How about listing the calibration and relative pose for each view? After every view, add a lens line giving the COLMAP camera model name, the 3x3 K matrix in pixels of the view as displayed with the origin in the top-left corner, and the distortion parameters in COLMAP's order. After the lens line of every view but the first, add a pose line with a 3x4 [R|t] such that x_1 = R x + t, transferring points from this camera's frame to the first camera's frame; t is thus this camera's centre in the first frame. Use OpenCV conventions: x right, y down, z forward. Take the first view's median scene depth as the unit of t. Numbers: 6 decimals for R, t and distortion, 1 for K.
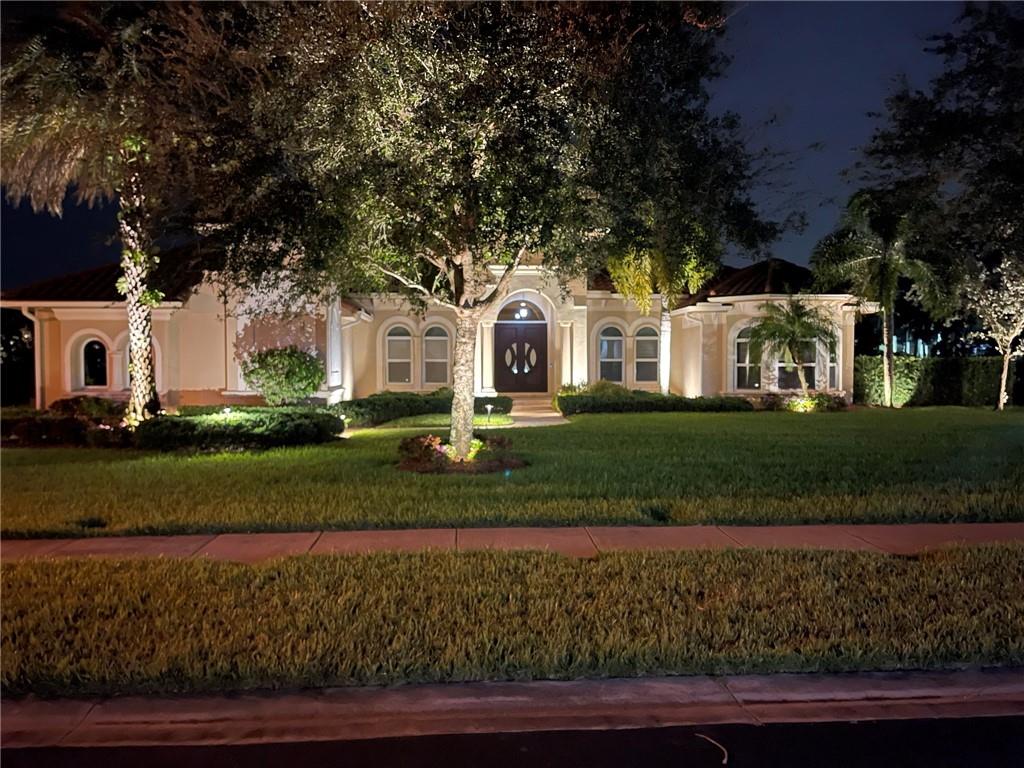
lens RADIAL K [[769.6, 0, 512.4], [0, 769.6, 391.0], [0, 0, 1]] dist [0.051131, -0.035973]
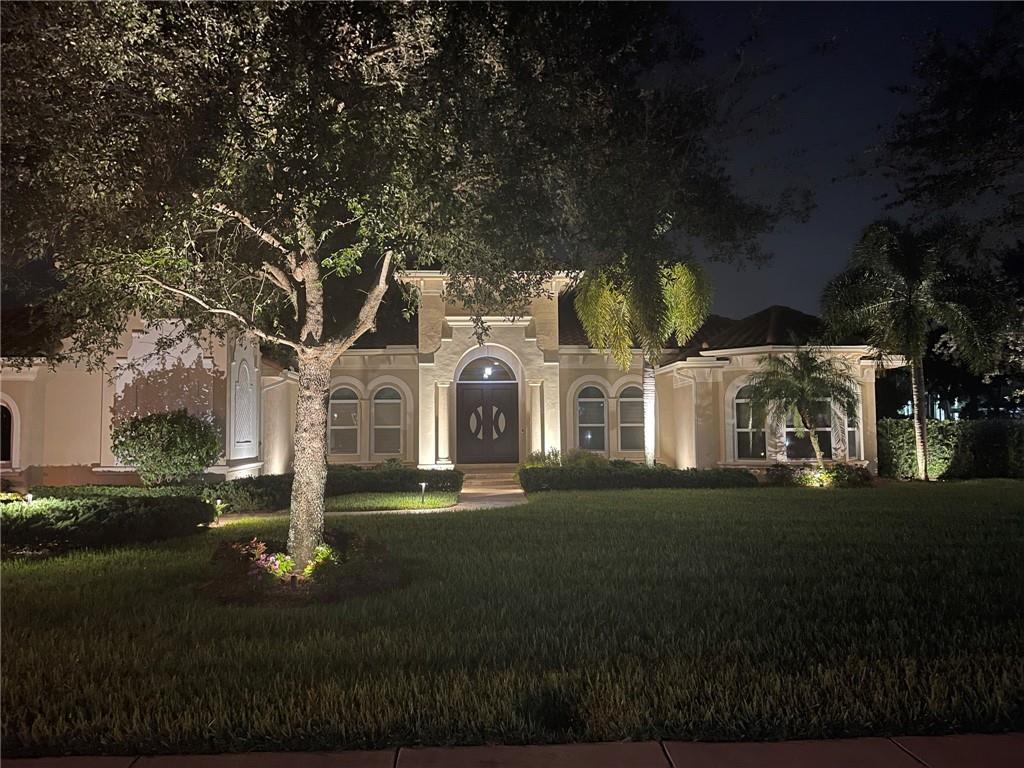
lens RADIAL K [[769.6, 0, 514.0], [0, 769.6, 389.0], [0, 0, 1]] dist [0.051131, -0.035973]
pose [[0.999899, -0.007634, -0.012029, 0.064762], [0.006515, 0.995874, -0.090510, -0.004112], [0.012670, 0.090423, 0.995823, 0.173196]]
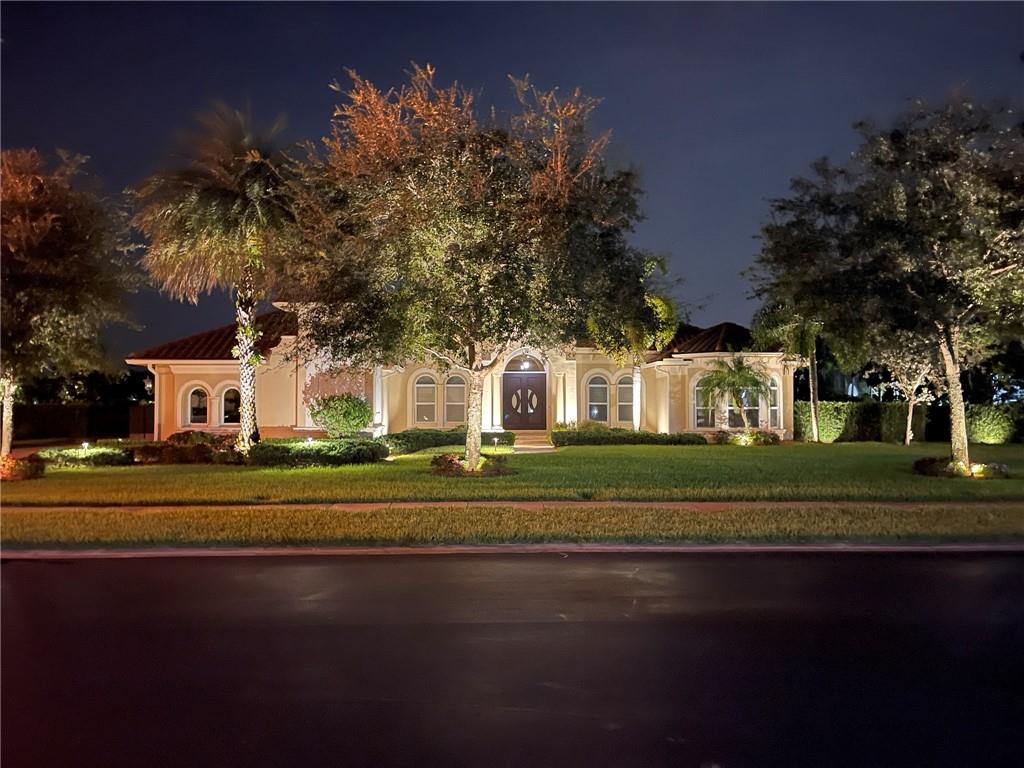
lens RADIAL K [[769.6, 0, 511.4], [0, 769.6, 385.2], [0, 0, 1]] dist [0.051131, -0.035973]
pose [[0.999710, 0.001370, -0.024052, 0.024604], [-0.002862, 0.998066, -0.062092, 0.008450], [0.023920, 0.062143, 0.997781, -0.276808]]
